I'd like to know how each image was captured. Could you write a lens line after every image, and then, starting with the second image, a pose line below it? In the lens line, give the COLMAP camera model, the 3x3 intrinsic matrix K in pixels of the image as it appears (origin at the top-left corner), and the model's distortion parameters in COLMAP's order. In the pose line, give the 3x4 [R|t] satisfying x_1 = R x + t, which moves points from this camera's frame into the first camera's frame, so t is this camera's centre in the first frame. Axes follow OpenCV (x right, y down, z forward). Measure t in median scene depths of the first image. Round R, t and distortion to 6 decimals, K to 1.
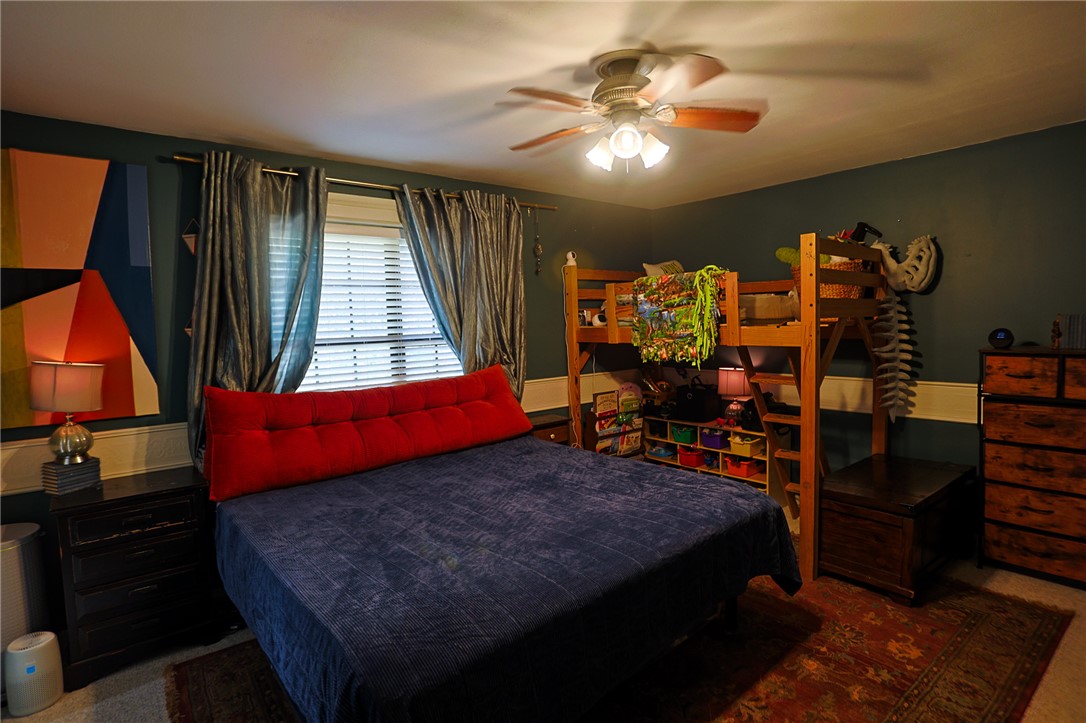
lens RADIAL K [[557.1, 0, 541.8], [0, 557.1, 361.8], [0, 0, 1]] dist [-0.076084, 0.032418]
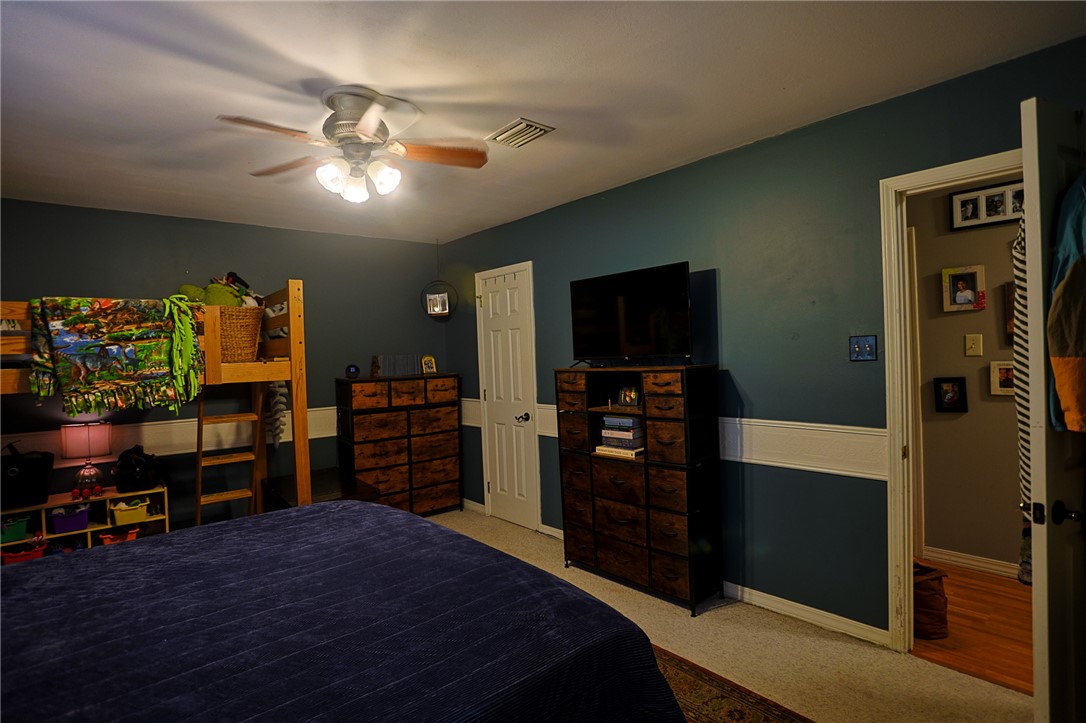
lens RADIAL K [[557.1, 0, 541.8], [0, 557.1, 361.8], [0, 0, 1]] dist [-0.076084, 0.032418]
pose [[-0.014971, 0.016858, 0.999746, -0.557859], [0.106074, 0.994242, -0.015177, 0.005988], [-0.994246, 0.105820, -0.016673, 0.442559]]
